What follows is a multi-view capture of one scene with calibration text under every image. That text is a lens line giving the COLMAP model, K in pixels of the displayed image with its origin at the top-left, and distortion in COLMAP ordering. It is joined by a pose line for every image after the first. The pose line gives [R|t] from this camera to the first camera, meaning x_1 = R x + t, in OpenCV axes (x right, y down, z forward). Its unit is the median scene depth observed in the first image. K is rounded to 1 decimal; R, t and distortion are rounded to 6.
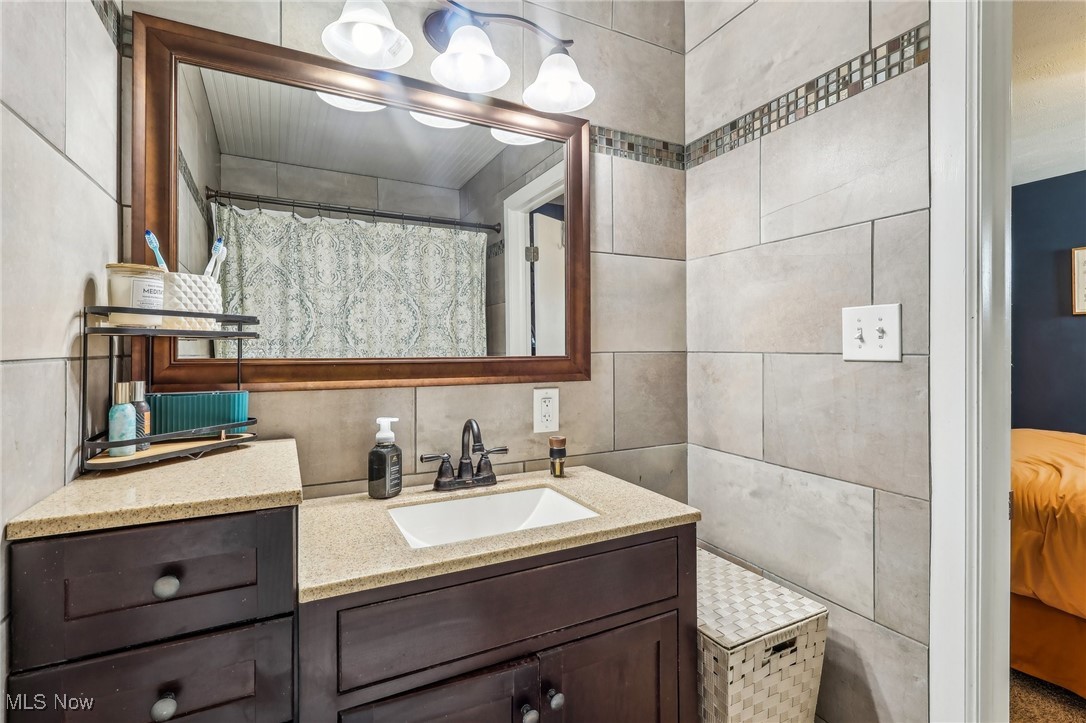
lens RADIAL K [[510.5, 0, 543.0], [0, 510.5, 361.5], [0, 0, 1]] dist [-0.003589, -0.000018]
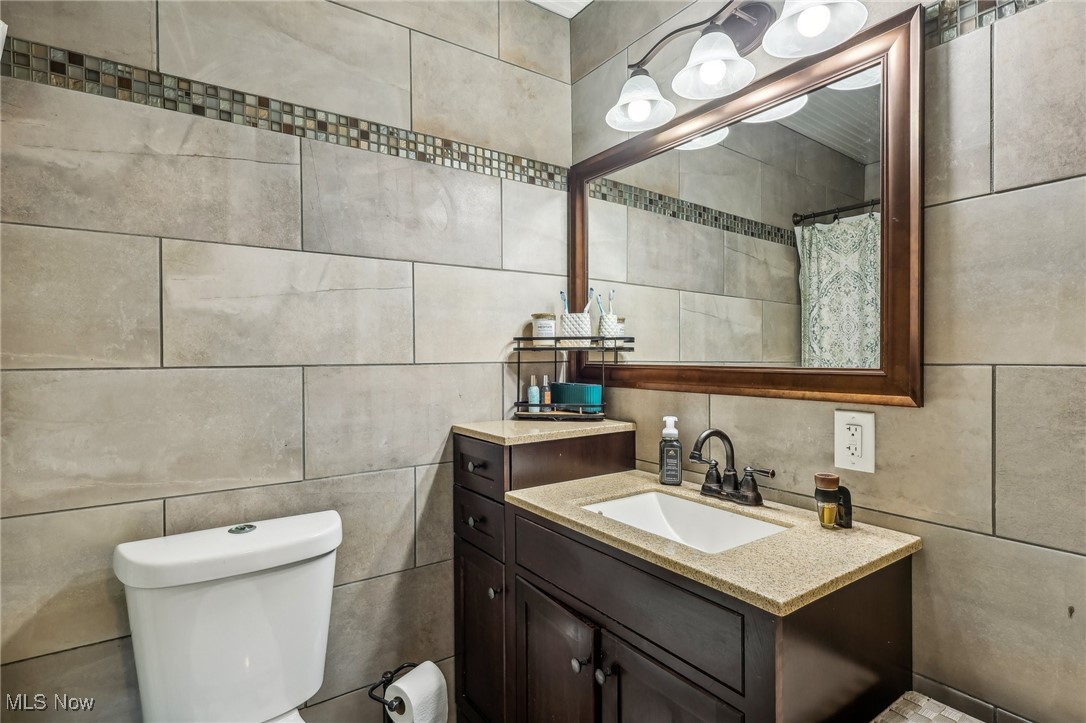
lens RADIAL K [[541.7, 0, 540.2], [0, 541.7, 361.9], [0, 0, 1]] dist [-0.000429, 0.000133]
pose [[0.127190, 0.011231, -0.991815, 0.793555], [-0.021265, 0.999737, 0.008594, -0.017790], [0.991650, 0.019998, 0.127395, 0.484013]]
